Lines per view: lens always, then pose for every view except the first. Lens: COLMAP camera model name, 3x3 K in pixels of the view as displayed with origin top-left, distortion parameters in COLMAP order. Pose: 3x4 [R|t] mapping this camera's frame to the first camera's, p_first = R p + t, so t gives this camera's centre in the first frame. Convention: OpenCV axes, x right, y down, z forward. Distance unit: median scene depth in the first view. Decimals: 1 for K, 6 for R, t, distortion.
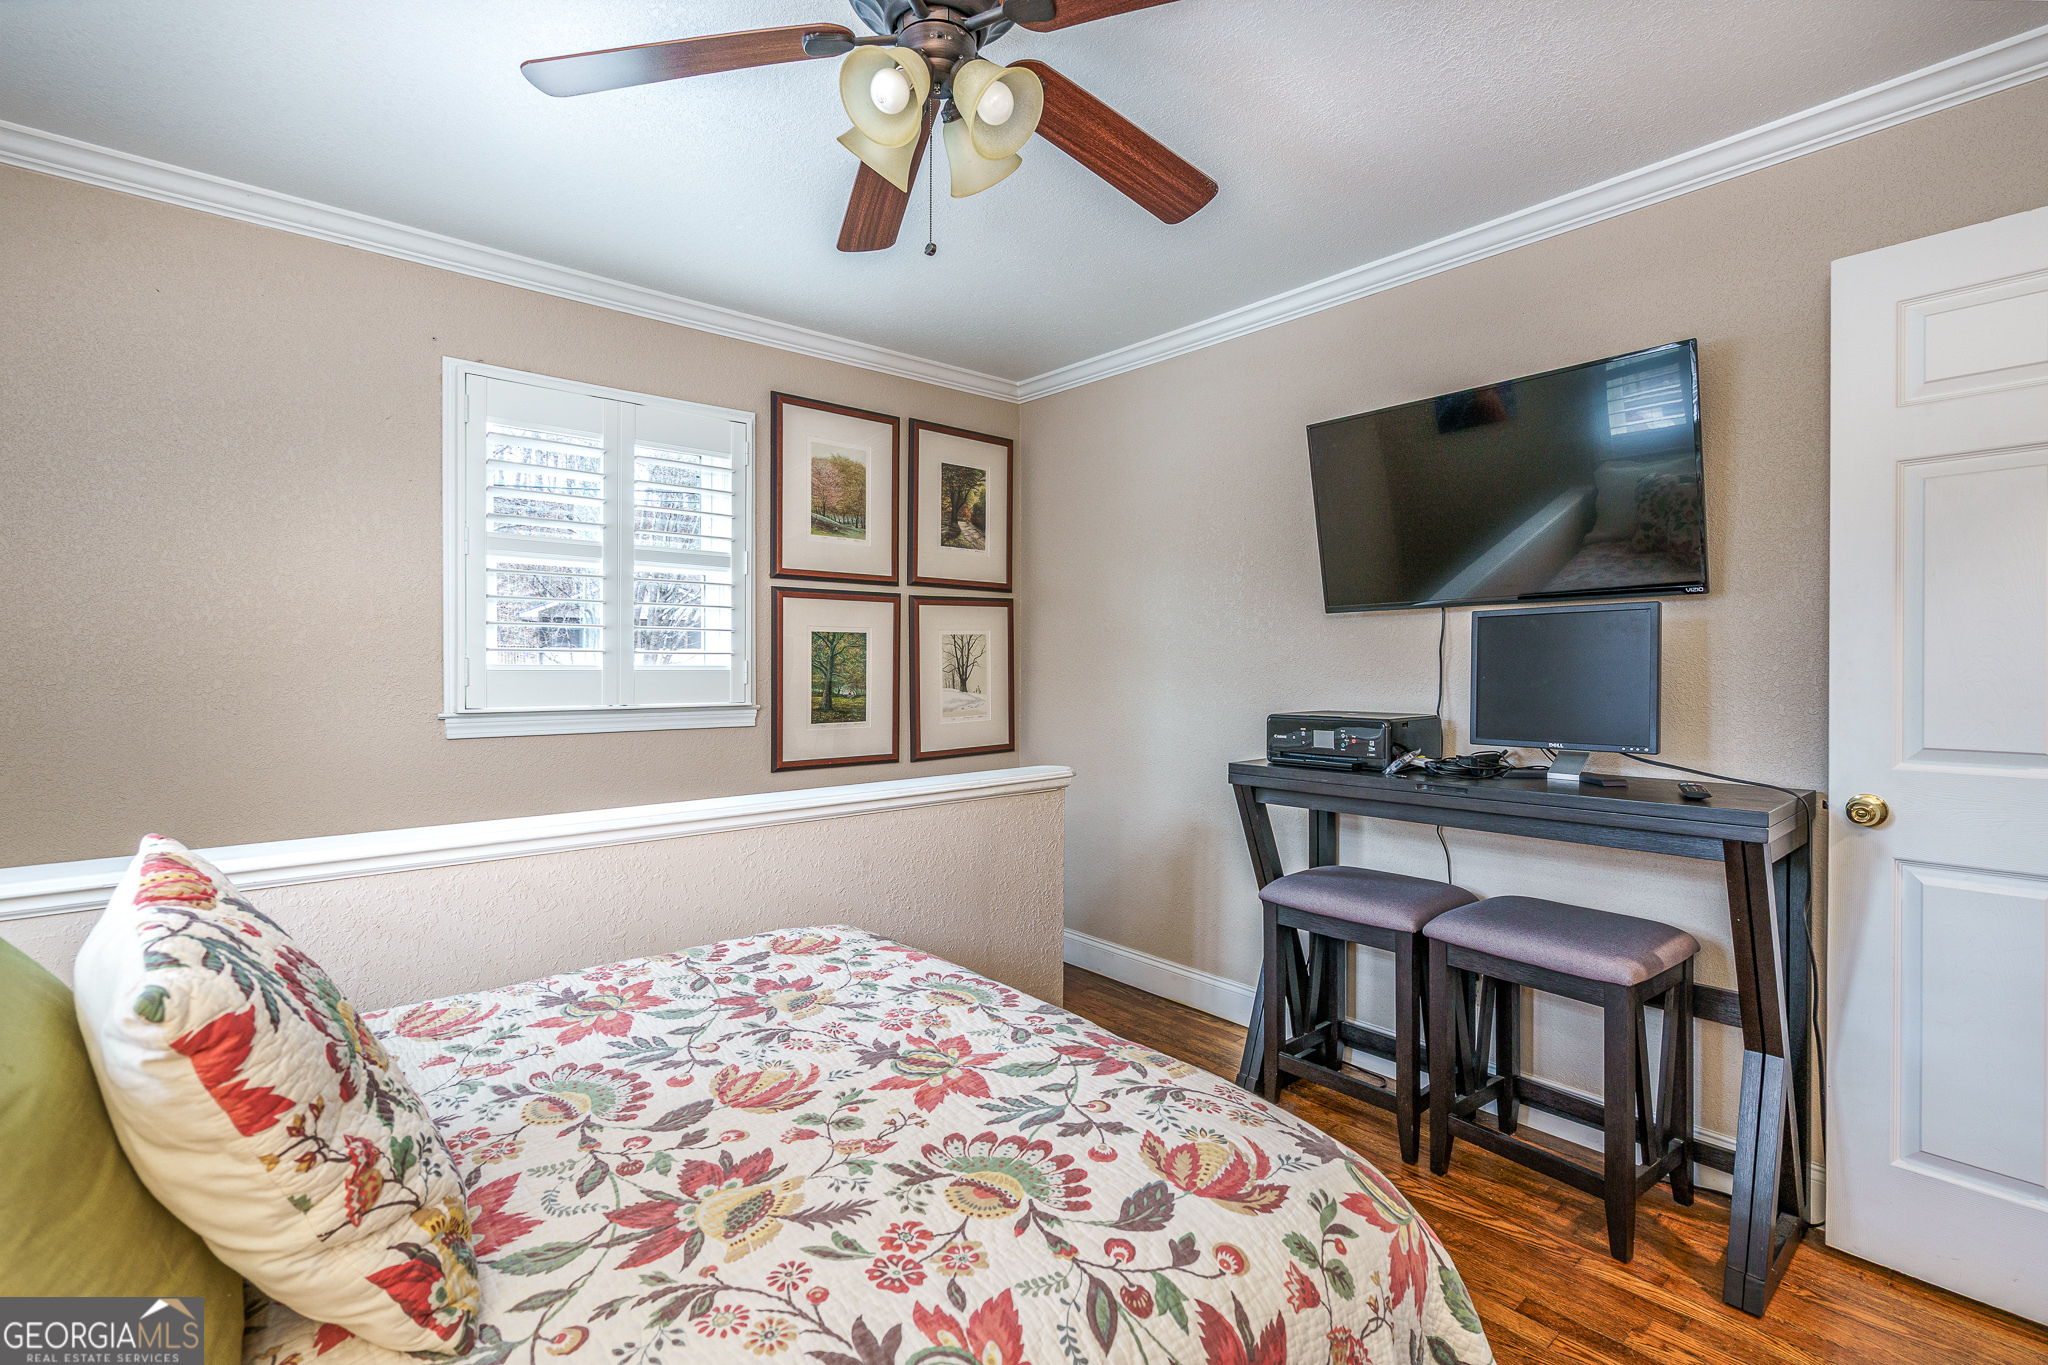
lens RADIAL K [[932.3, 0, 1029.5], [0, 932.3, 673.6], [0, 0, 1]] dist [-0.006157, 0.000022]
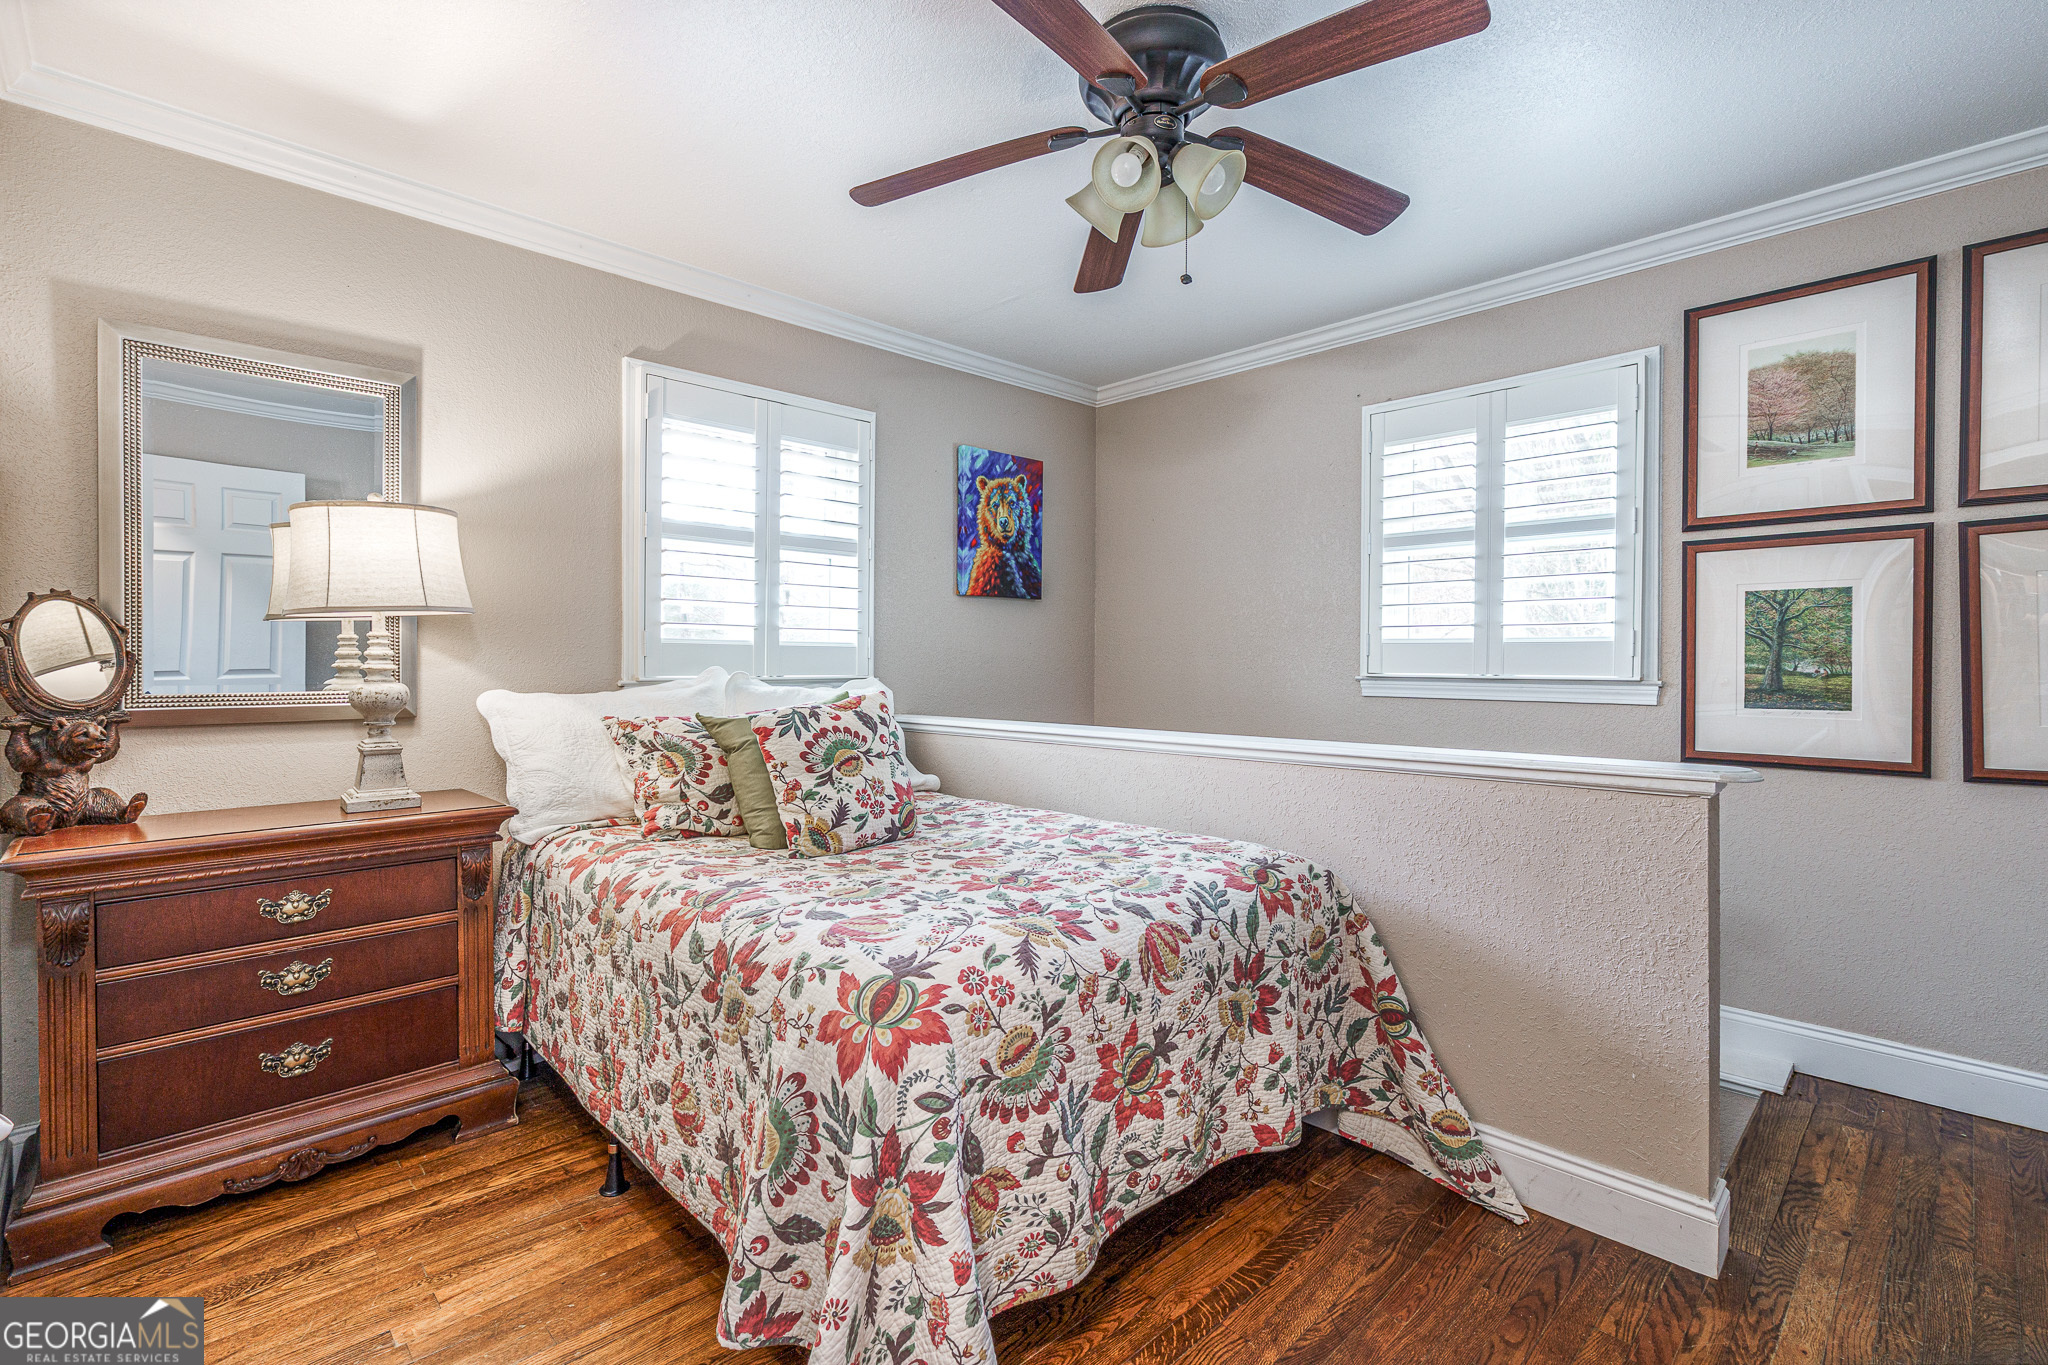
lens RADIAL K [[932.3, 0, 1017.5], [0, 932.3, 675.1], [0, 0, 1]] dist [-0.006157, 0.000022]
pose [[0.051077, 0.015132, -0.998580, 0.522625], [-0.010890, 0.999834, 0.014594, 0.021347], [0.998635, 0.010129, 0.051233, 0.344071]]
